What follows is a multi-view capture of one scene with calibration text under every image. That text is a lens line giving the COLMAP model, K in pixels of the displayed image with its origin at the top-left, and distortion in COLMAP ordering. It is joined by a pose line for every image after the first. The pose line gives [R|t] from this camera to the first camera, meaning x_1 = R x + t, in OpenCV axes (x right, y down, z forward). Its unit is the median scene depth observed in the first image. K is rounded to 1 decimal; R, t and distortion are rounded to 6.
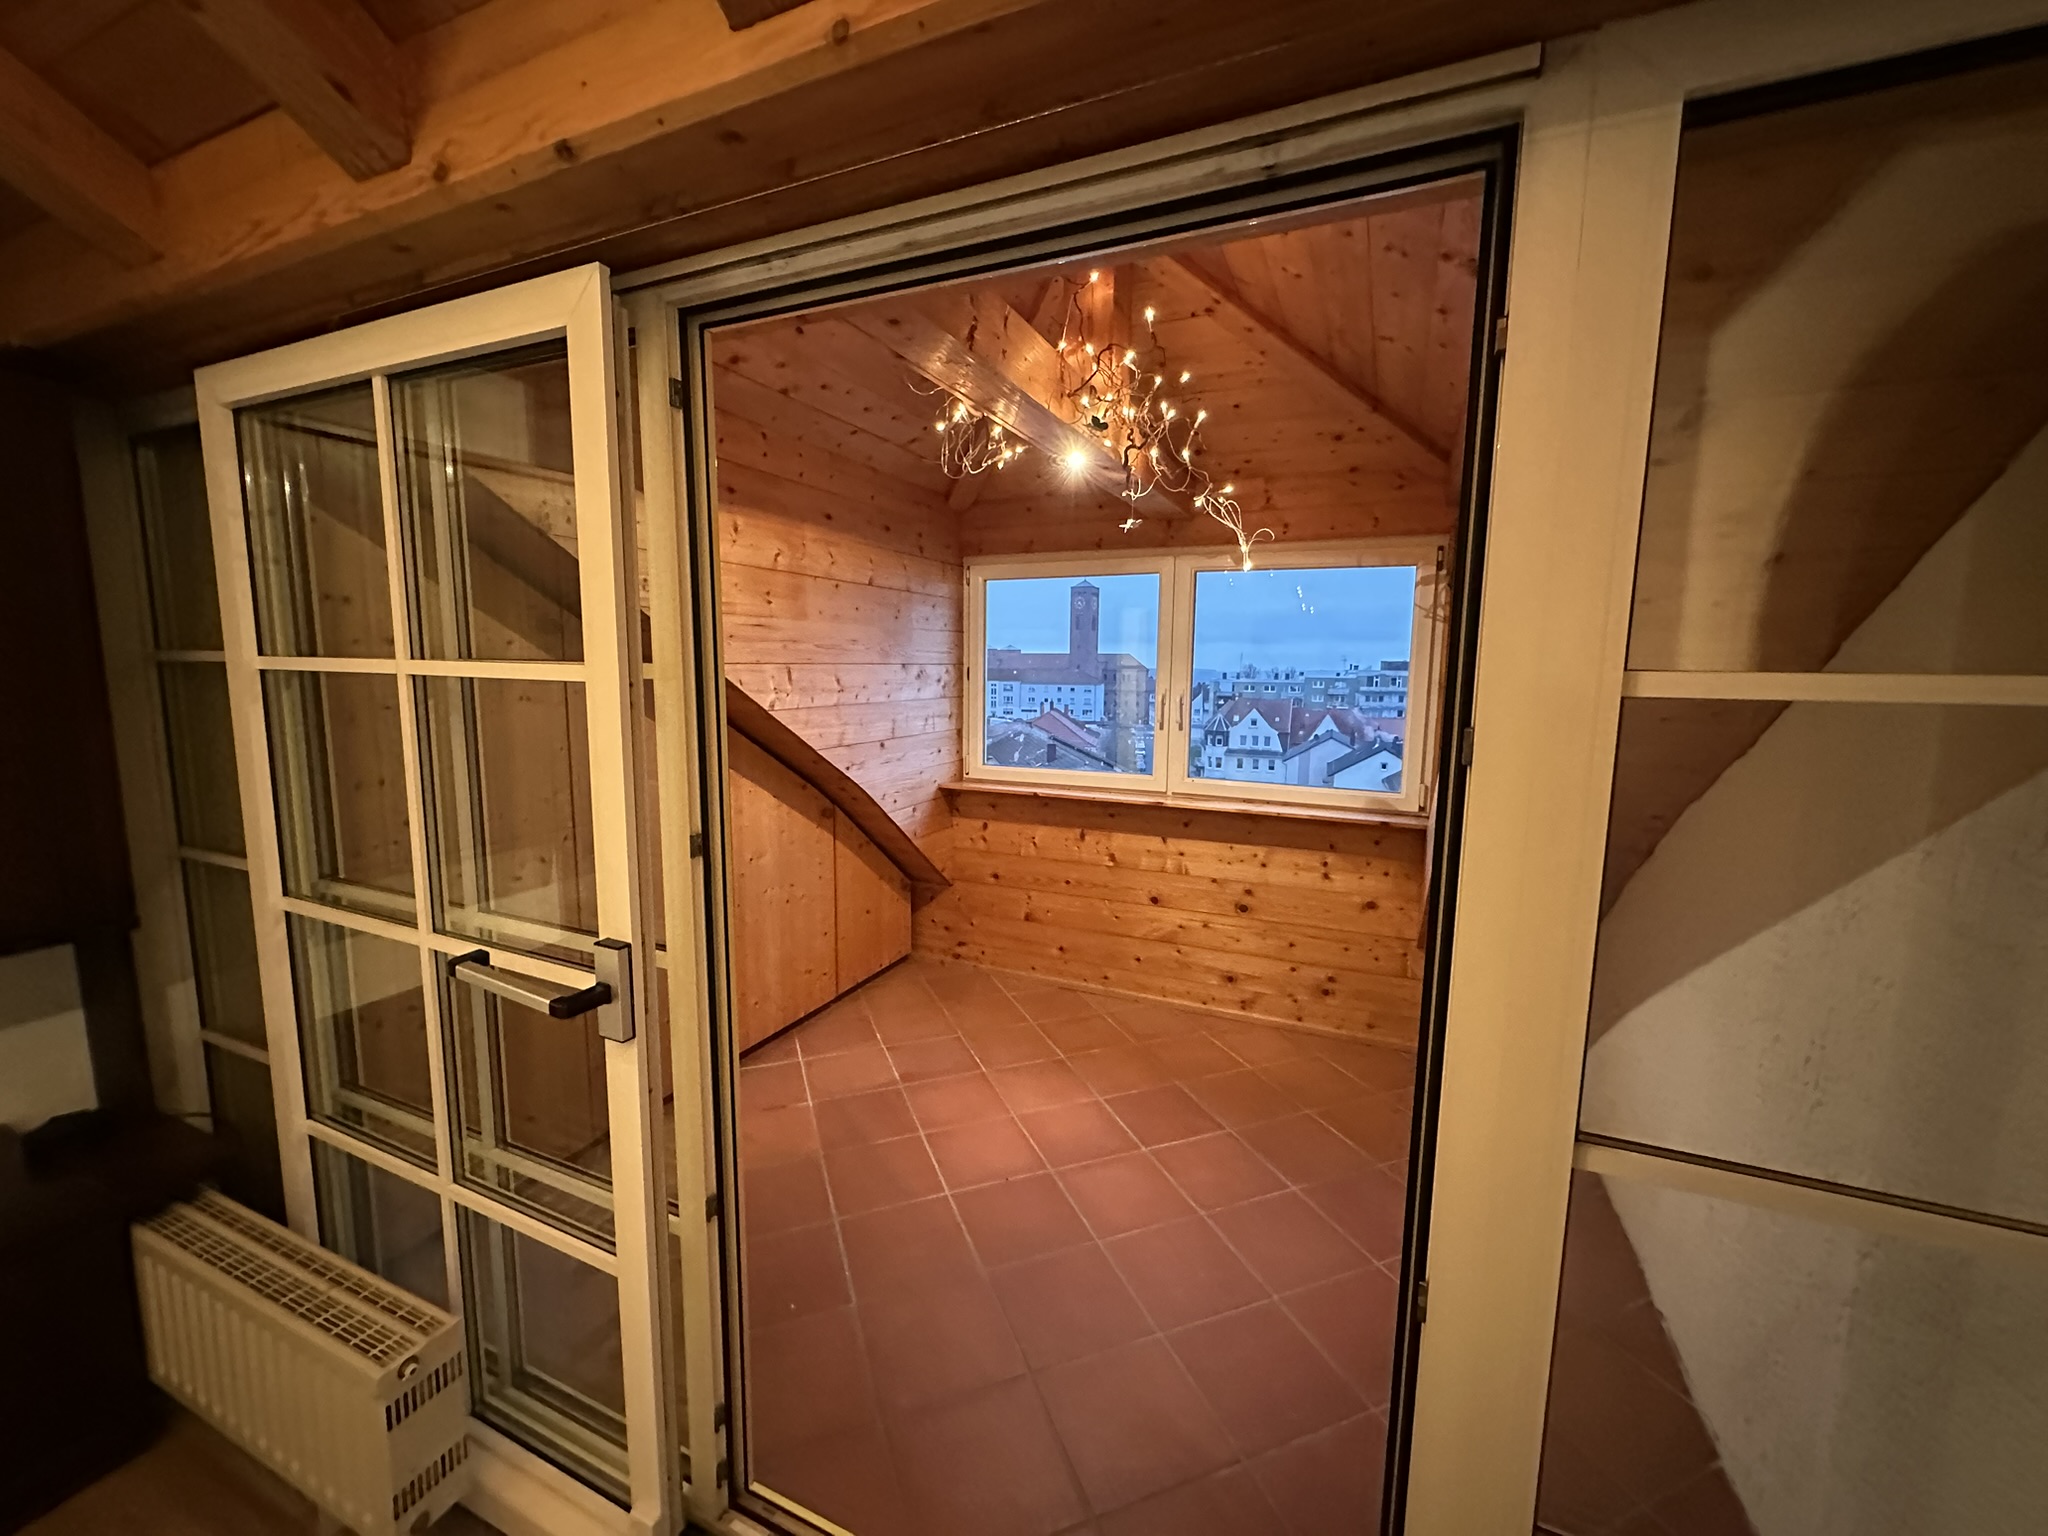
lens RADIAL K [[814.5, 0, 1017.8], [0, 814.5, 771.0], [0, 0, 1]] dist [-0.005882, 0.000814]
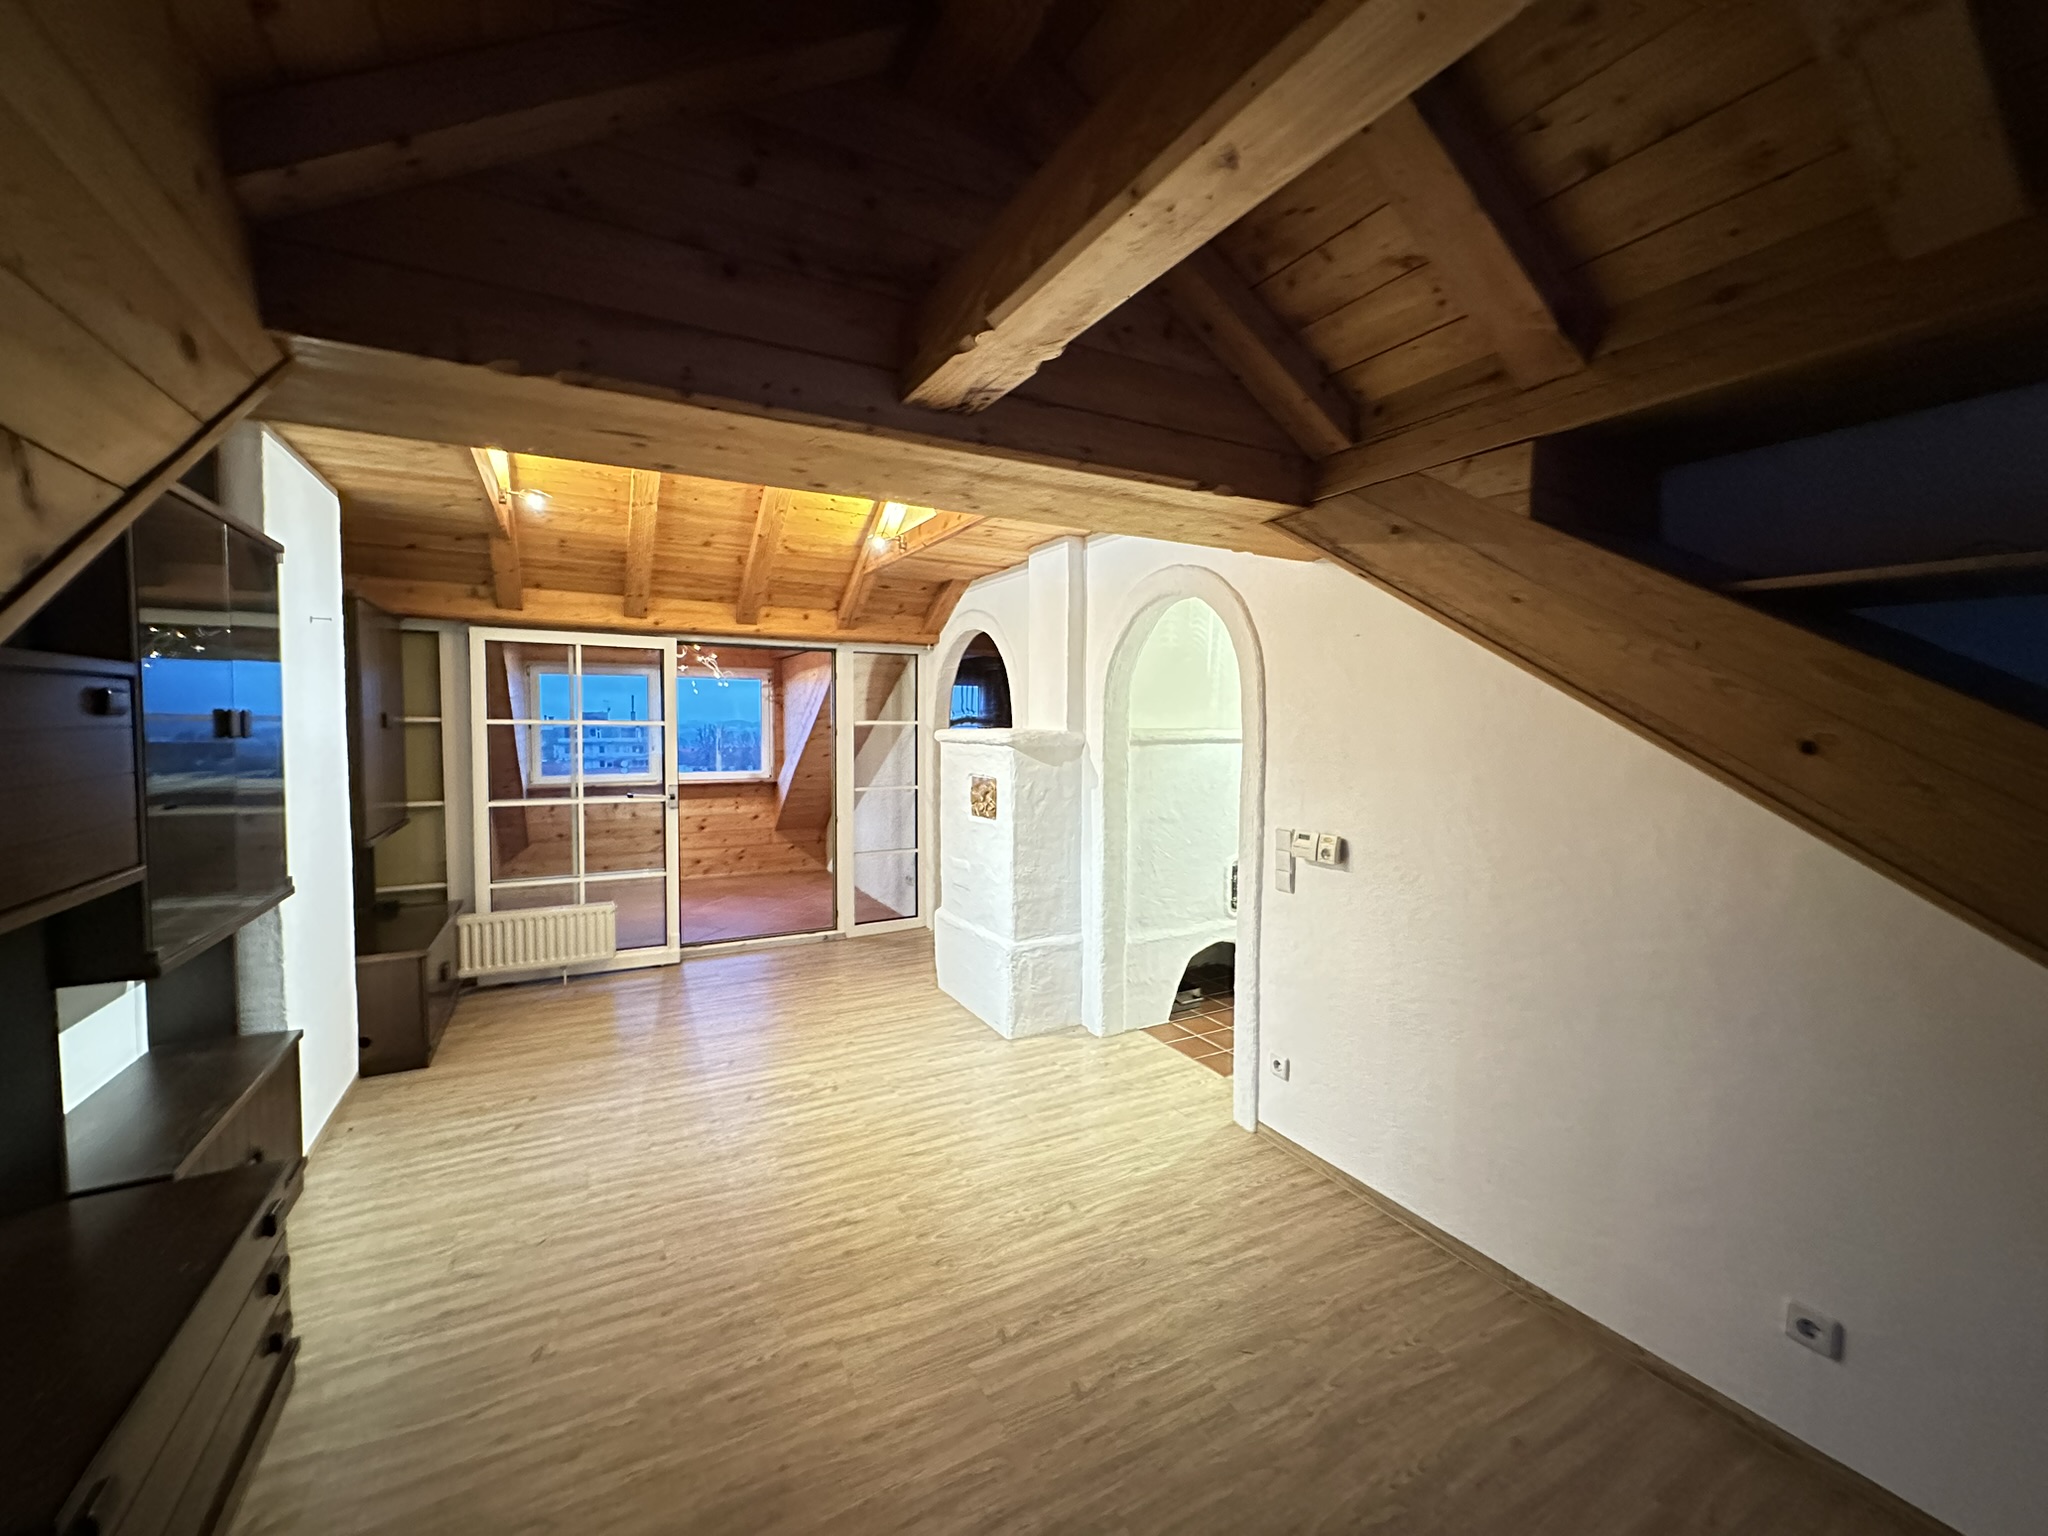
lens RADIAL K [[814.5, 0, 1010.2], [0, 814.5, 761.3], [0, 0, 1]] dist [-0.005882, 0.000814]
pose [[0.603430, -0.045018, 0.796144, -1.039787], [0.104806, 0.994222, -0.023218, 0.134662], [-0.790498, 0.097451, 0.604662, -1.097793]]
